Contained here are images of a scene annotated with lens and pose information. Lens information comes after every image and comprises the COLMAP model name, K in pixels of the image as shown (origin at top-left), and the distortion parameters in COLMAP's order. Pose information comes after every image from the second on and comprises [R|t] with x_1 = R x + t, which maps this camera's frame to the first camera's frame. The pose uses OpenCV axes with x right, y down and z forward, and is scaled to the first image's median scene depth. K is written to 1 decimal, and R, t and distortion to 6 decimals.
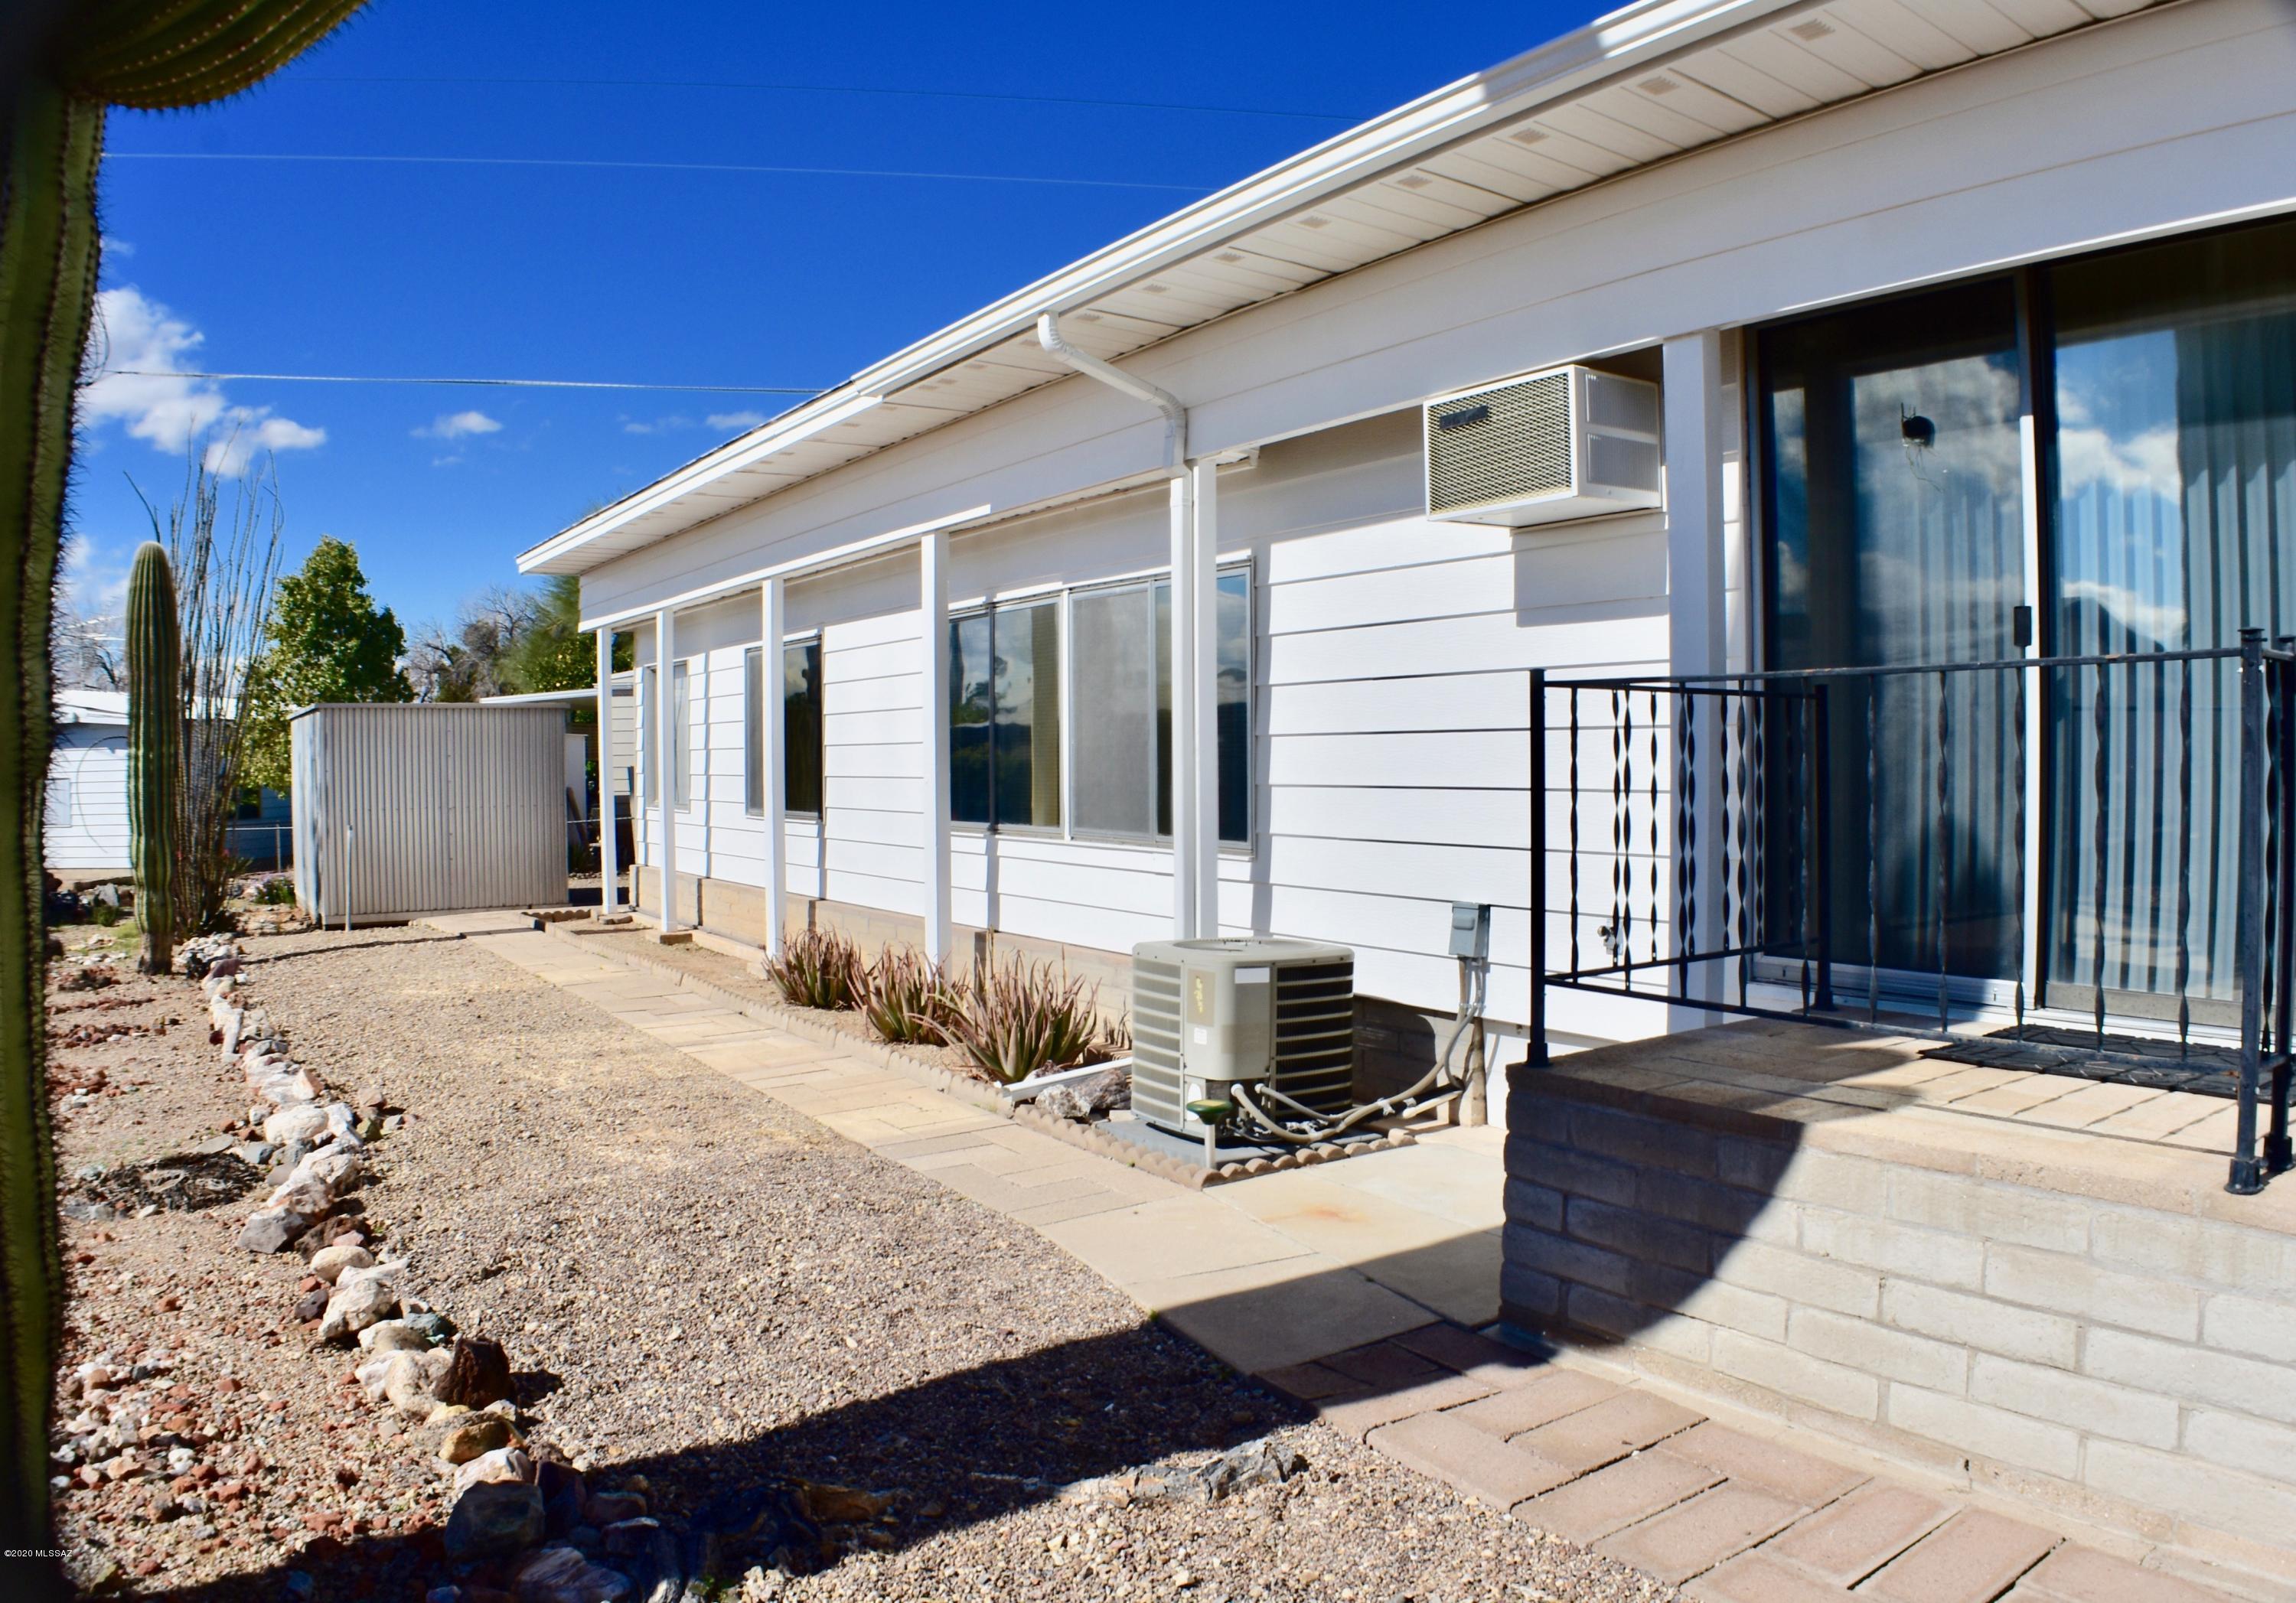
lens RADIAL K [[1635.9, 0, 1247.9], [0, 1635.9, 798.4], [0, 0, 1]] dist [-0.157886, 0.006196]
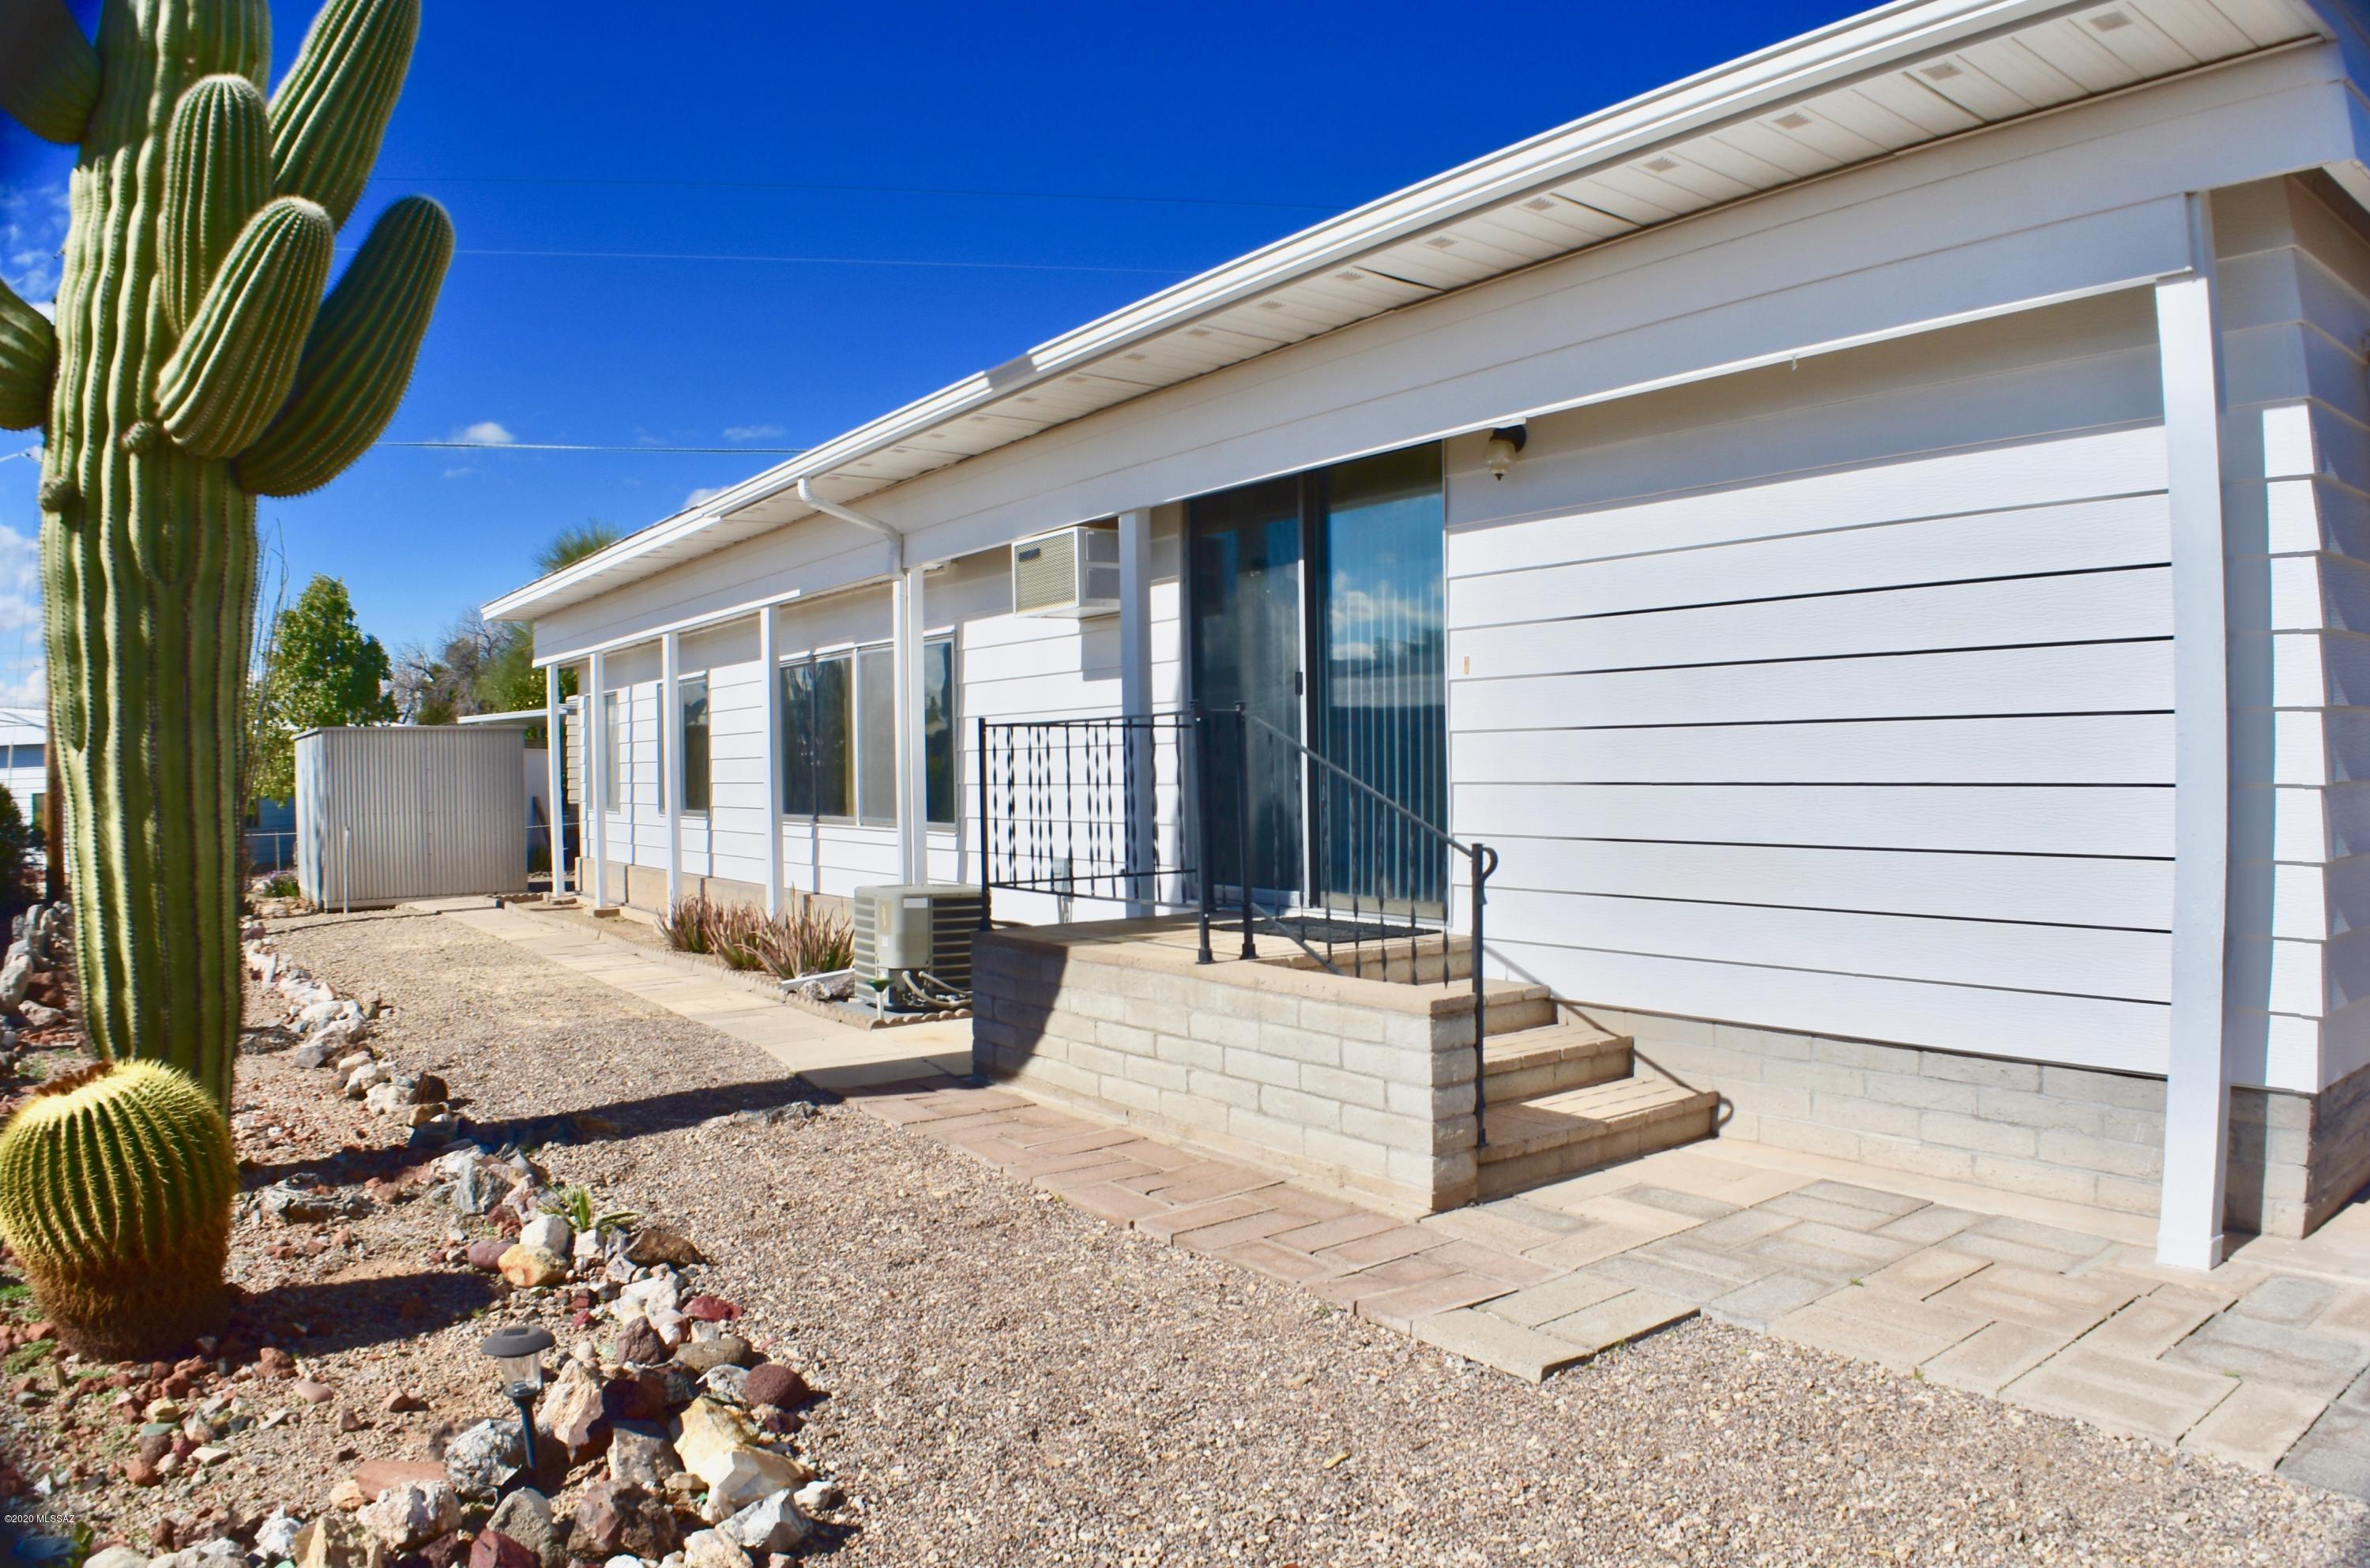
lens RADIAL K [[1625.1, 0, 1185.0], [0, 1625.1, 784.0], [0, 0, 1]] dist [-0.156382, 0.002827]
pose [[0.999677, -0.010153, -0.023309, 0.209538], [0.009863, 0.999873, -0.012508, 0.010115], [0.023433, 0.012274, 0.999650, -0.395599]]
